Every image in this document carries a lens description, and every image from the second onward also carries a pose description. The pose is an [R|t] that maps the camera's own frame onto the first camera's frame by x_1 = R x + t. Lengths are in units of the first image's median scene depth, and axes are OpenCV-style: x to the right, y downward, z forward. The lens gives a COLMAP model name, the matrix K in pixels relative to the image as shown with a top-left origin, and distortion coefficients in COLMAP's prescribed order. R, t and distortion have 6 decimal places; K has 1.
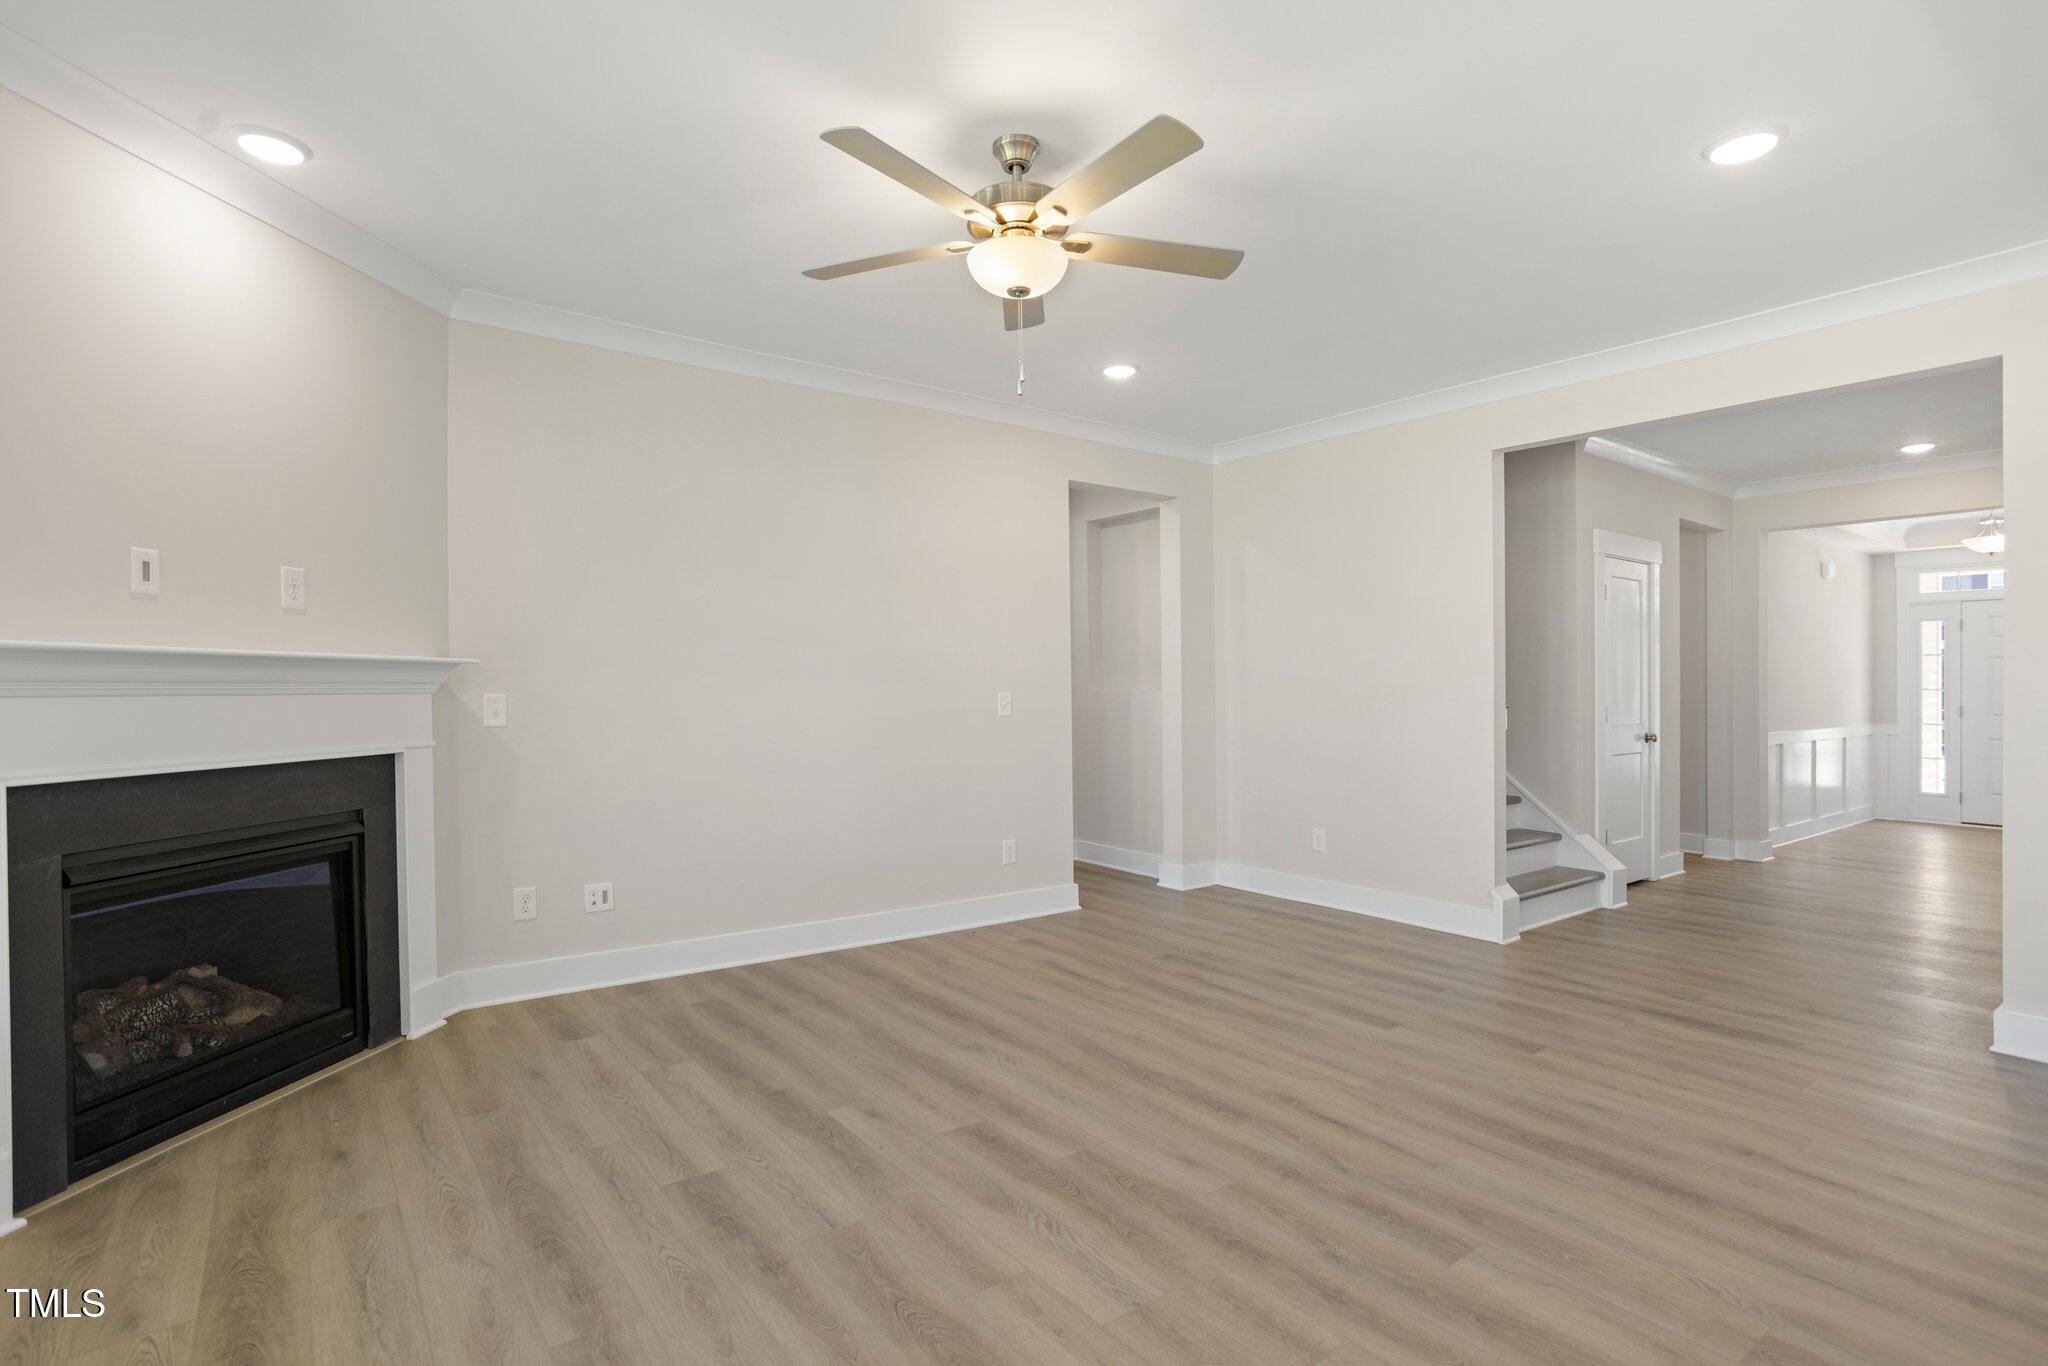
lens RADIAL K [[987.1, 0, 1005.4], [0, 987.1, 720.1], [0, 0, 1]] dist [-0.041586, 0.021327]
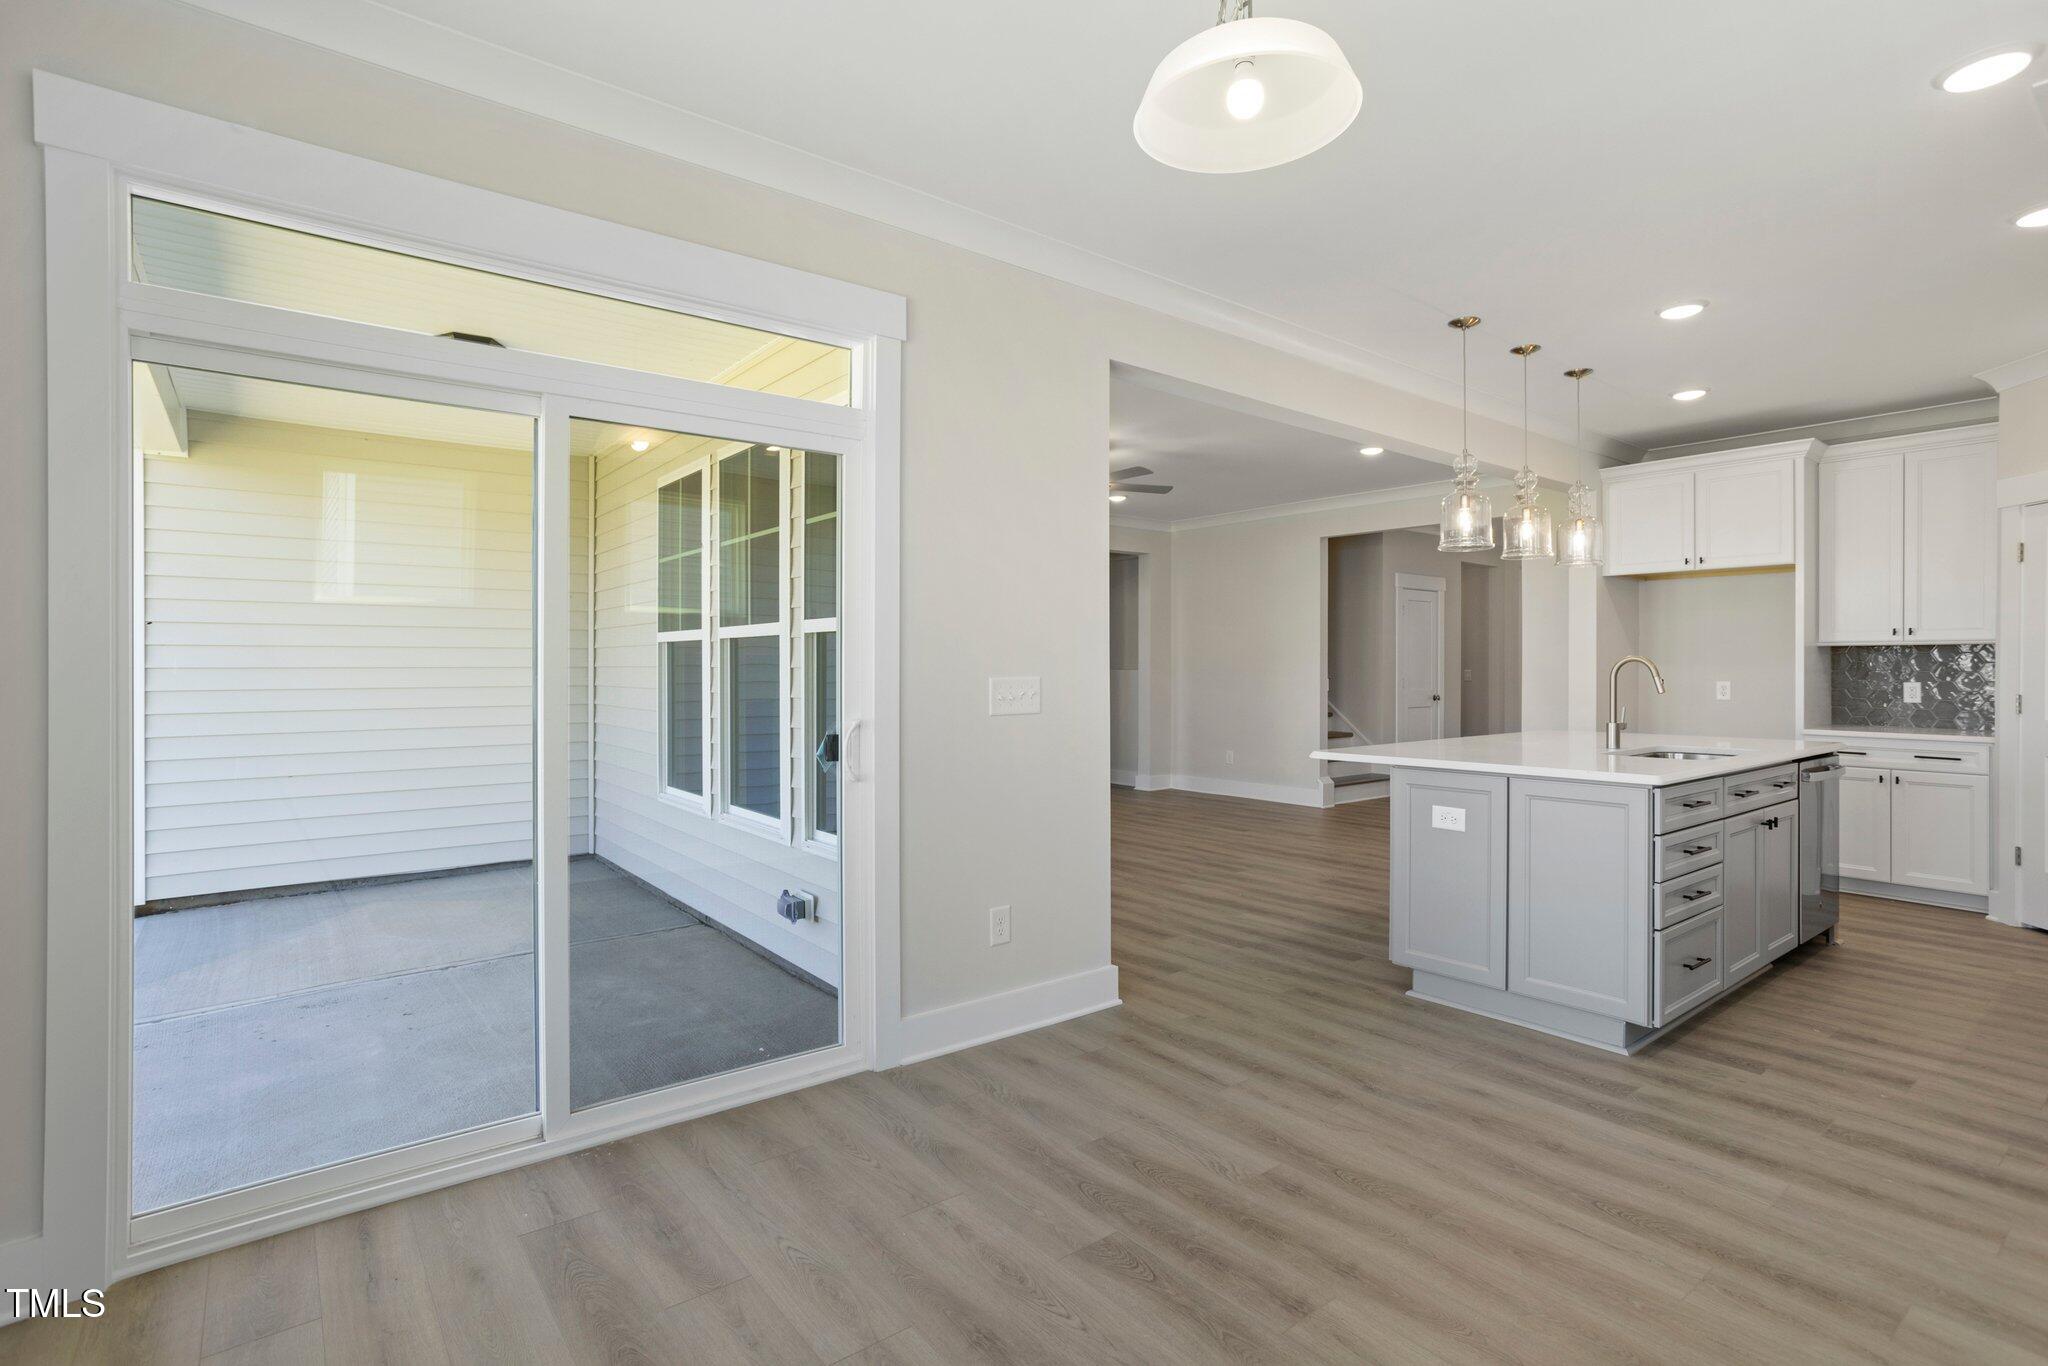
lens RADIAL K [[987.1, 0, 999.5], [0, 987.1, 665.9], [0, 0, 1]] dist [-0.041586, 0.021327]
pose [[0.999862, -0.003707, 0.016188, -0.170661], [0.004285, 0.999348, -0.035840, 0.039173], [-0.016044, 0.035904, 0.999226, -1.255570]]
